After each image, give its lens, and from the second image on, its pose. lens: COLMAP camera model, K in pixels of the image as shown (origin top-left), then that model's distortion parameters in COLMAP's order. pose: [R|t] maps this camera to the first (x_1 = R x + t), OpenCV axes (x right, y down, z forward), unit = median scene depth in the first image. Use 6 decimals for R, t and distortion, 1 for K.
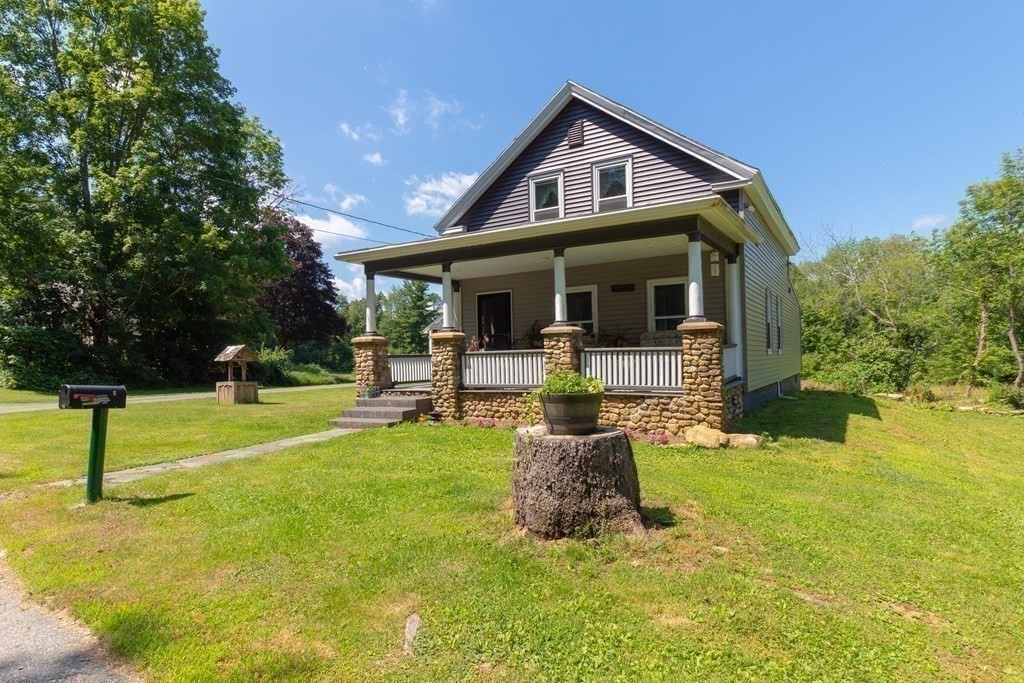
lens RADIAL K [[601.8, 0, 514.9], [0, 601.8, 343.7], [0, 0, 1]] dist [0.010933, 0.002624]
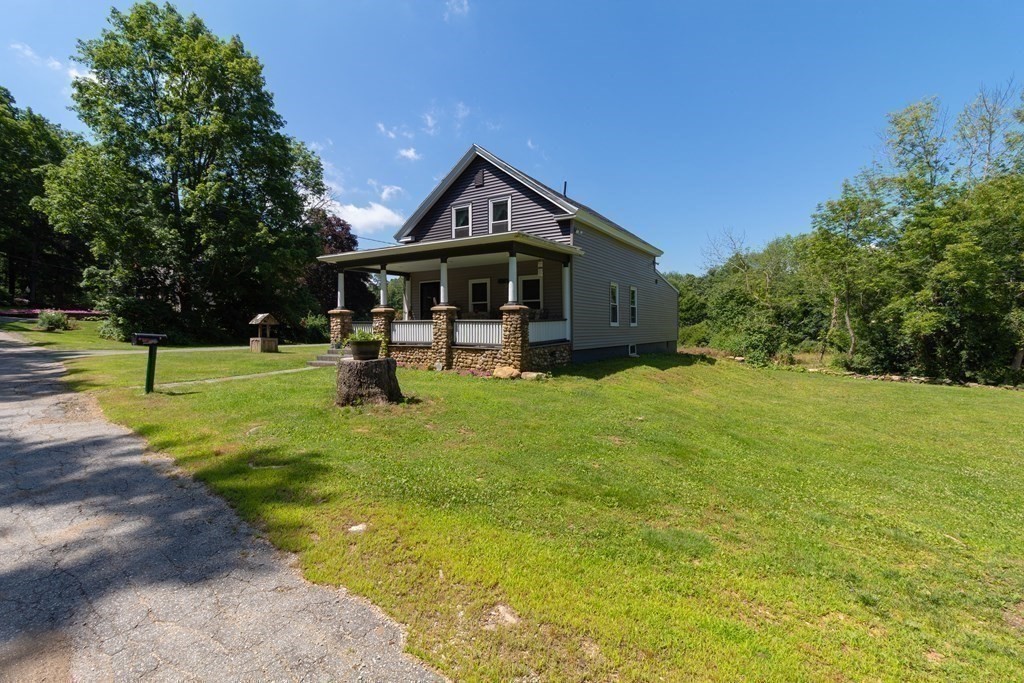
lens RADIAL K [[480.4, 0, 497.4], [0, 480.4, 321.9], [0, 0, 1]] dist [0.013449, 0.000527]
pose [[0.999111, 0.018163, -0.038033, 0.158586], [-0.017633, 0.999743, 0.014227, -0.004096], [0.038282, -0.013544, 0.999175, -0.168891]]
